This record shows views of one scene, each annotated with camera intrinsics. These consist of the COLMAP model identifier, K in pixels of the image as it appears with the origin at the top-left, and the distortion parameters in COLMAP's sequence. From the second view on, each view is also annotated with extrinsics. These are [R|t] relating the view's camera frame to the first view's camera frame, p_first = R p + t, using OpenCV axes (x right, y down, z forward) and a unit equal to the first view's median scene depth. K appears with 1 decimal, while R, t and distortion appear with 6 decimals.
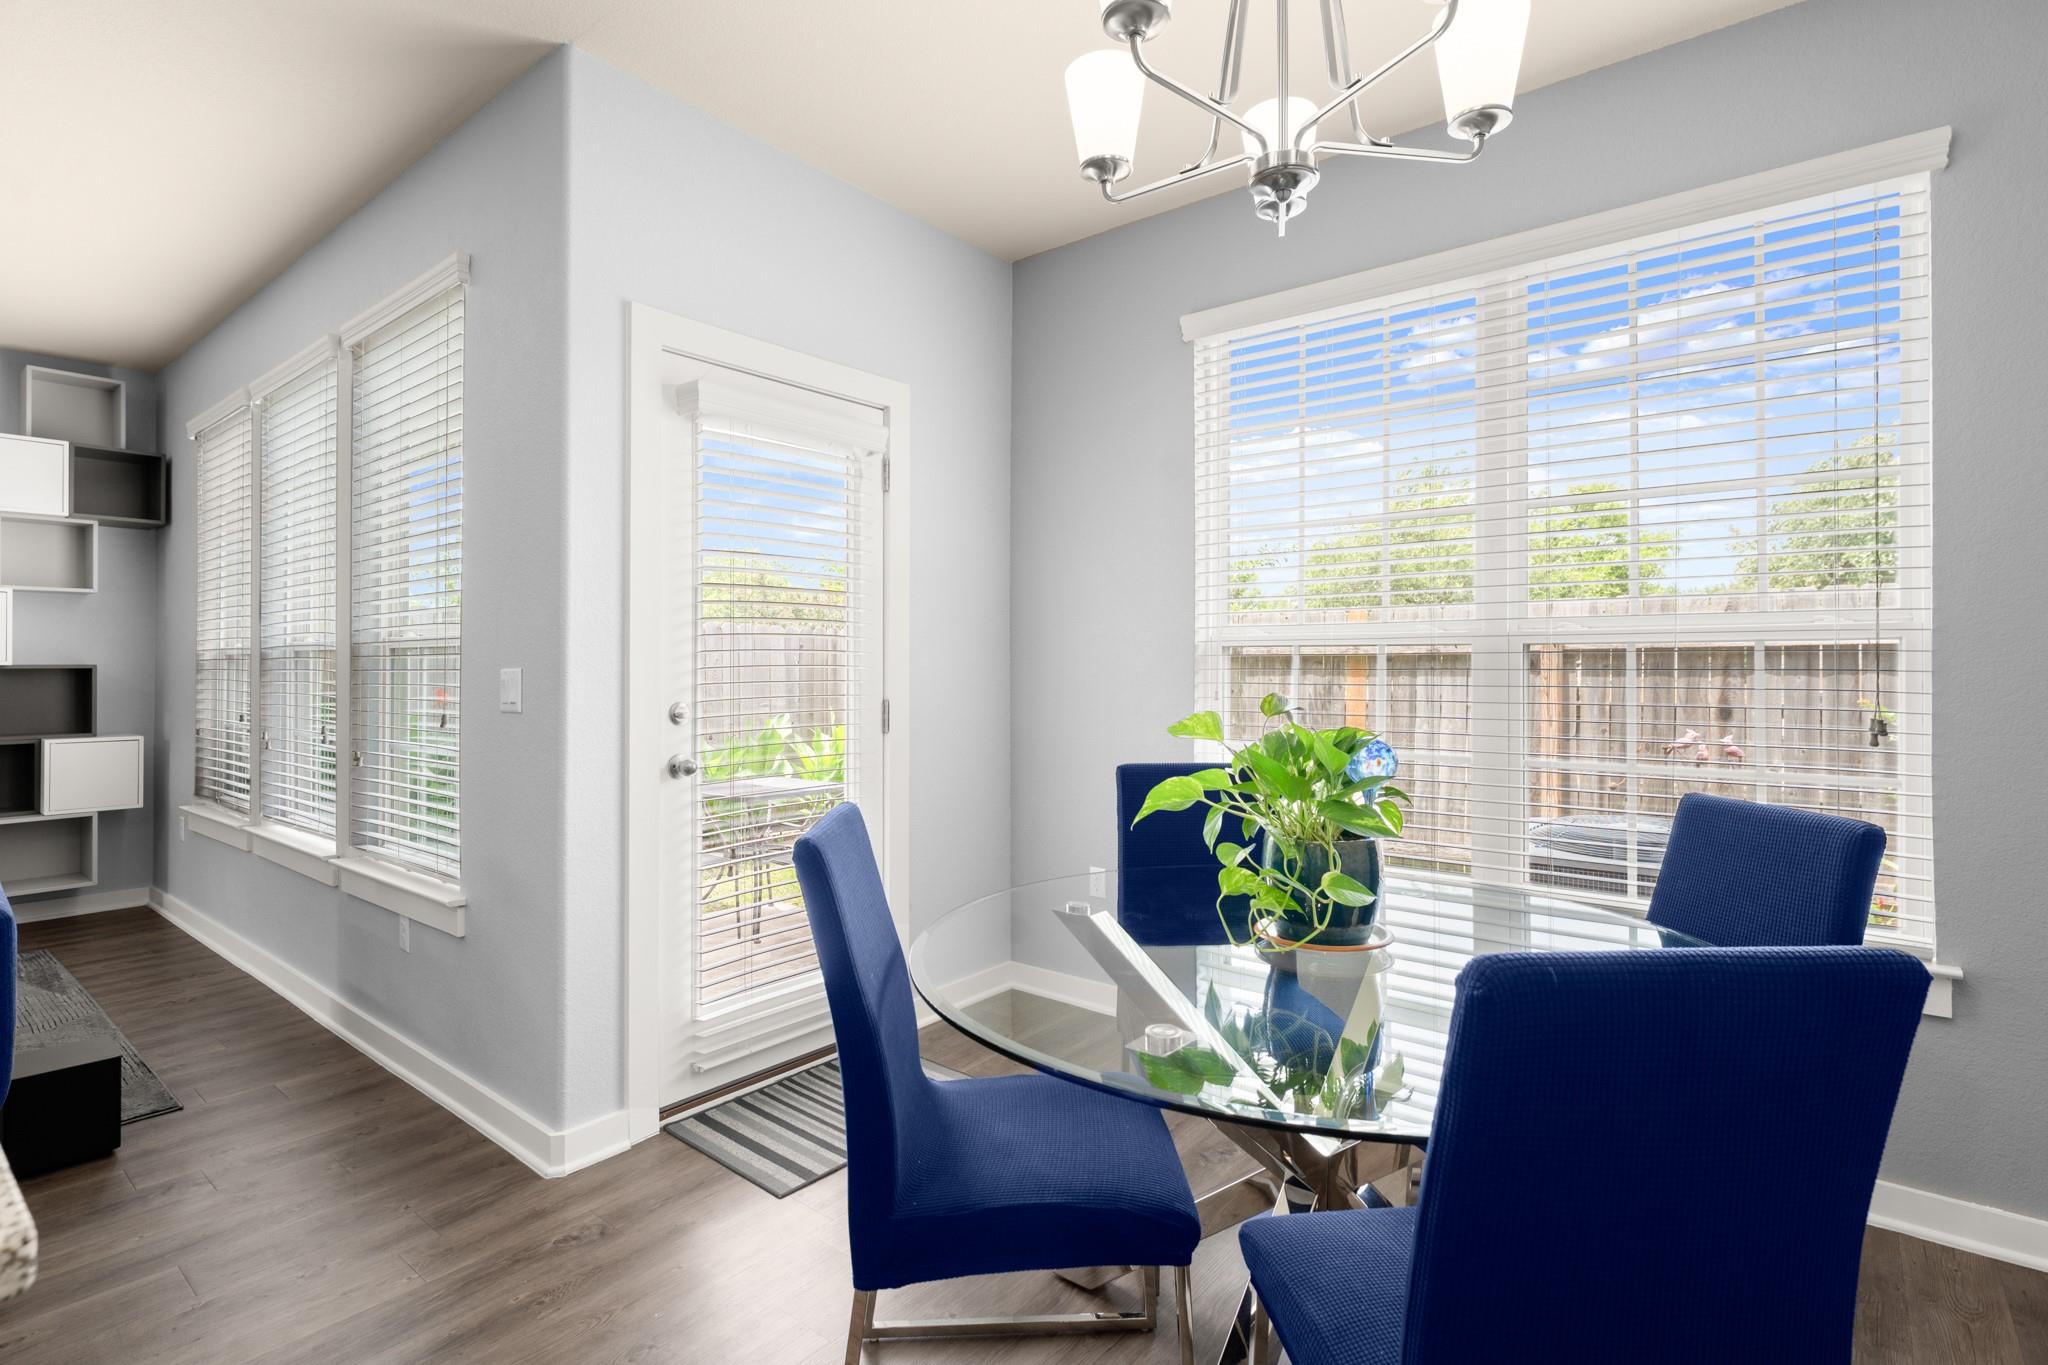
lens RADIAL K [[954.6, 0, 1039.1], [0, 954.6, 666.5], [0, 0, 1]] dist [0.005069, 0.003034]
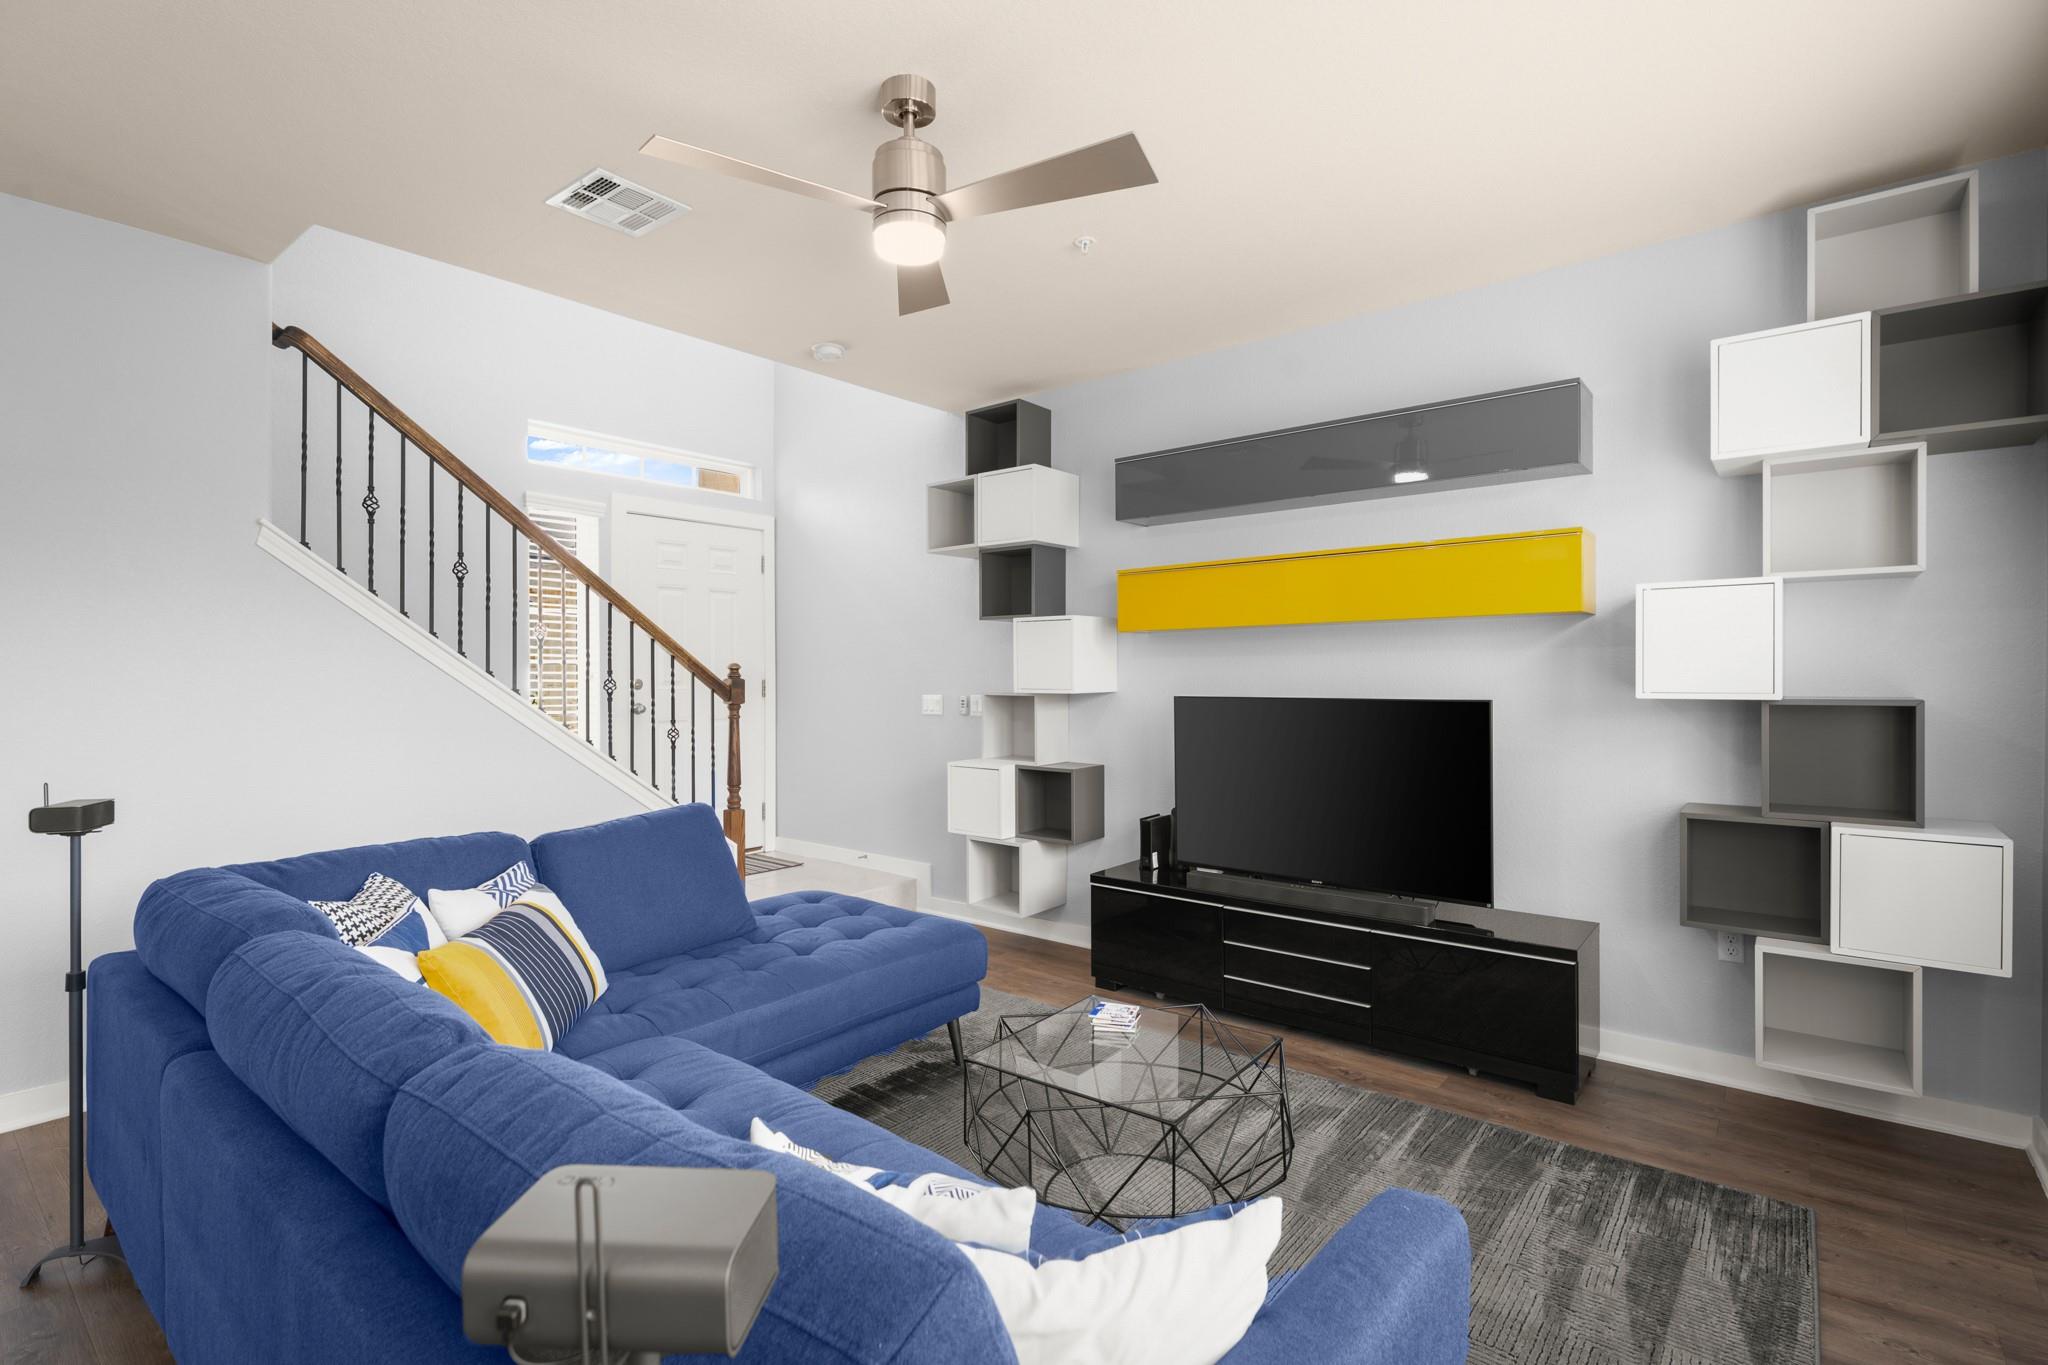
lens RADIAL K [[954.6, 0, 1013.8], [0, 954.6, 681.5], [0, 0, 1]] dist [0.005069, 0.003034]
pose [[-0.029618, 0.005310, -0.999547, -0.420126], [-0.001514, 0.999985, 0.005357, -0.015205], [0.999560, 0.001672, -0.029609, 0.504385]]
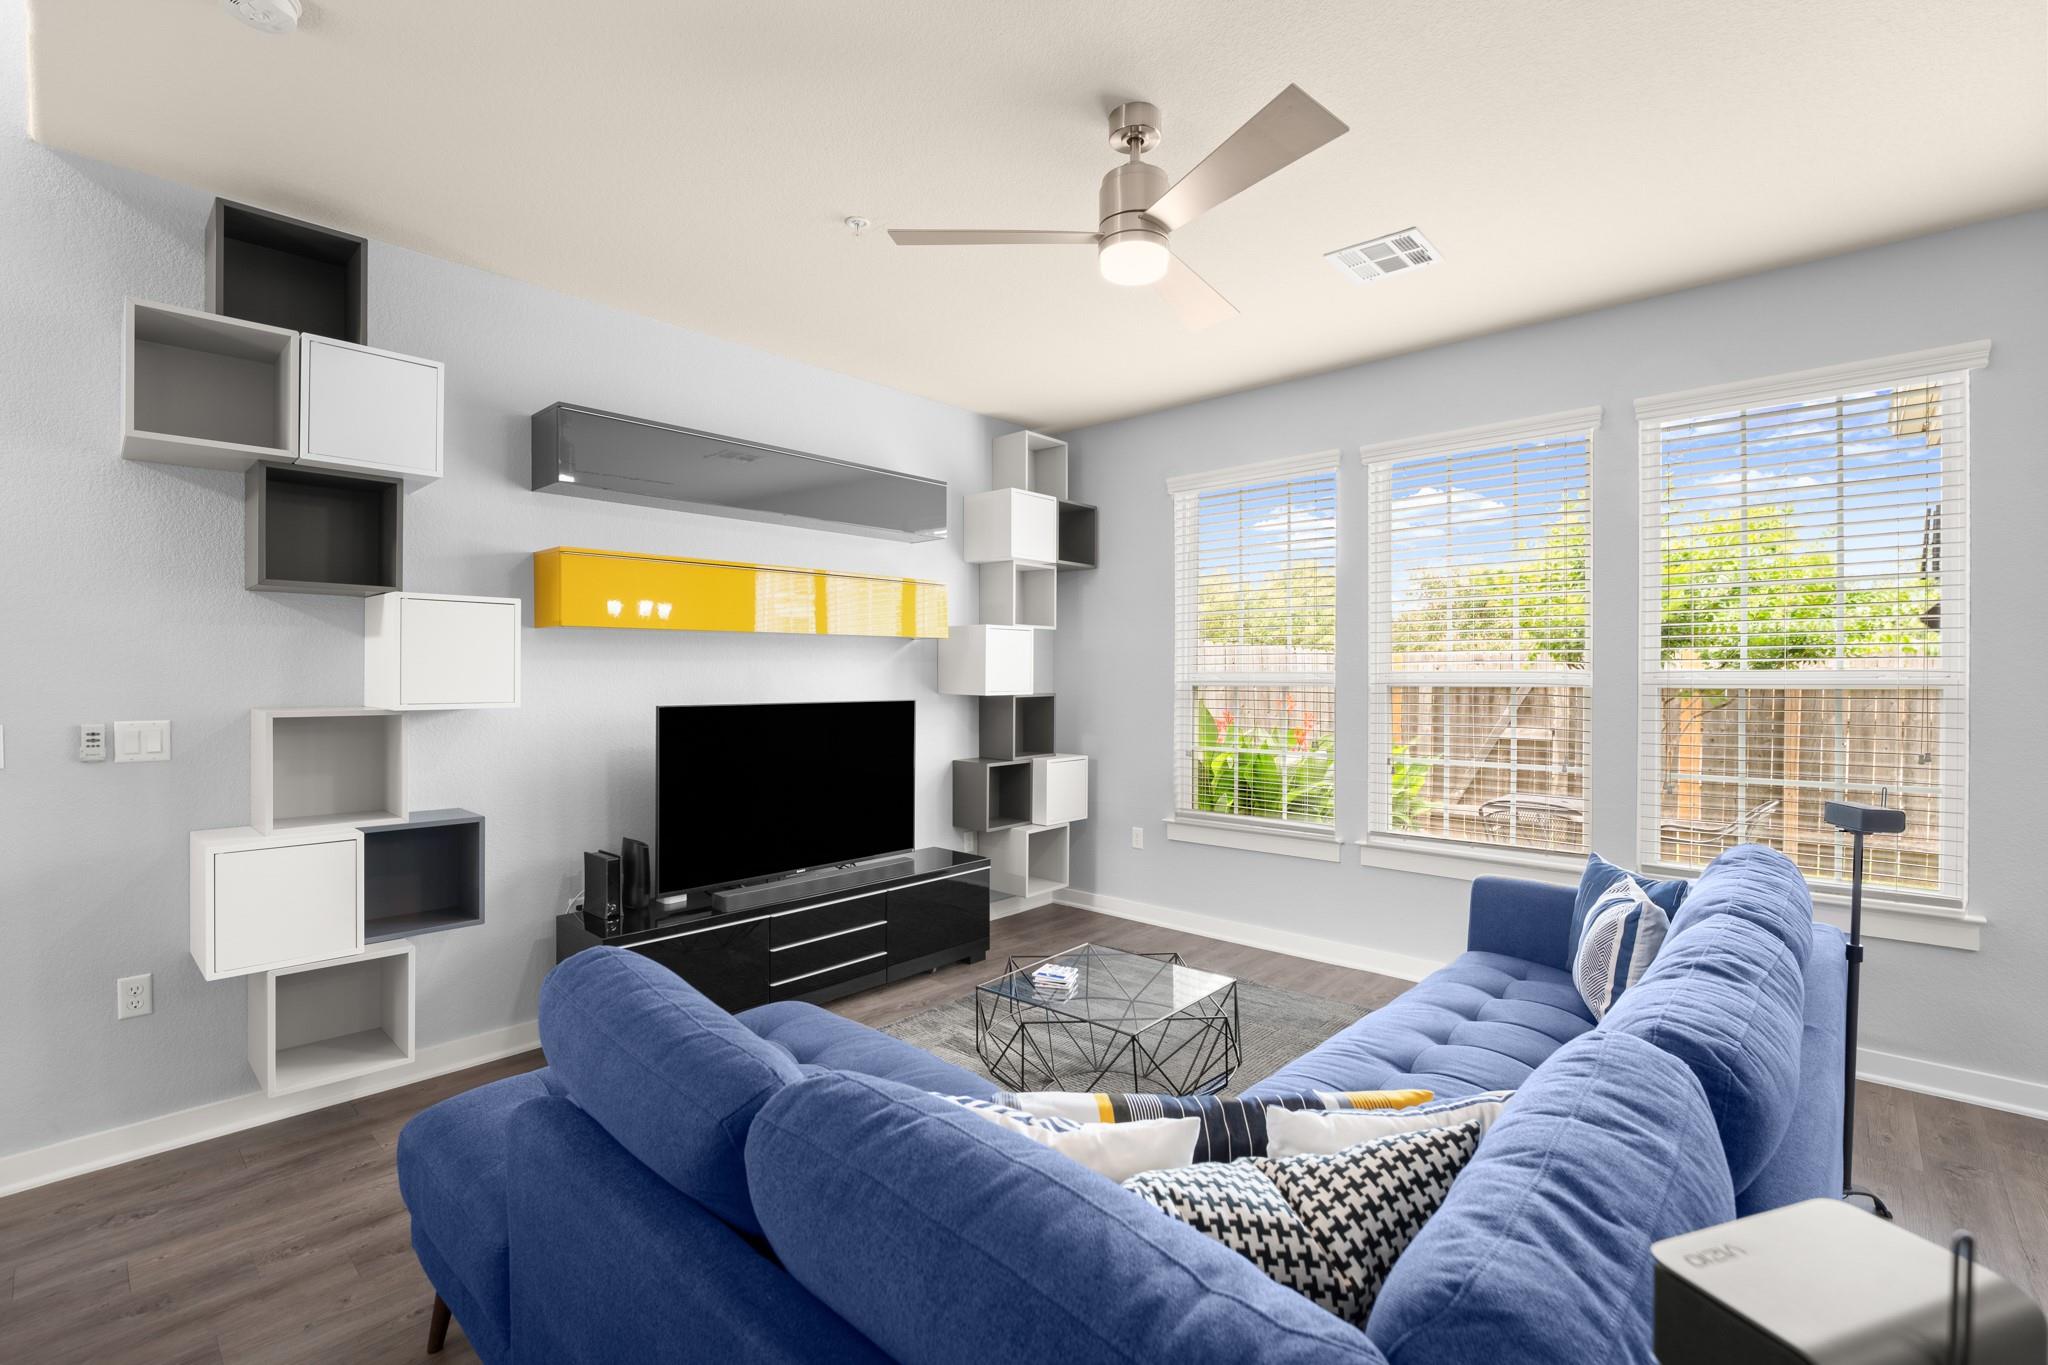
lens RADIAL K [[917.2, 0, 1011.5], [0, 917.2, 681.3], [0, 0, 1]] dist [-0.006096, -0.002223]
pose [[0.995471, 0.002493, -0.095029, -0.963396], [-0.001972, 0.999983, 0.005573, -0.022089], [0.095041, -0.005360, 0.995459, -0.089536]]
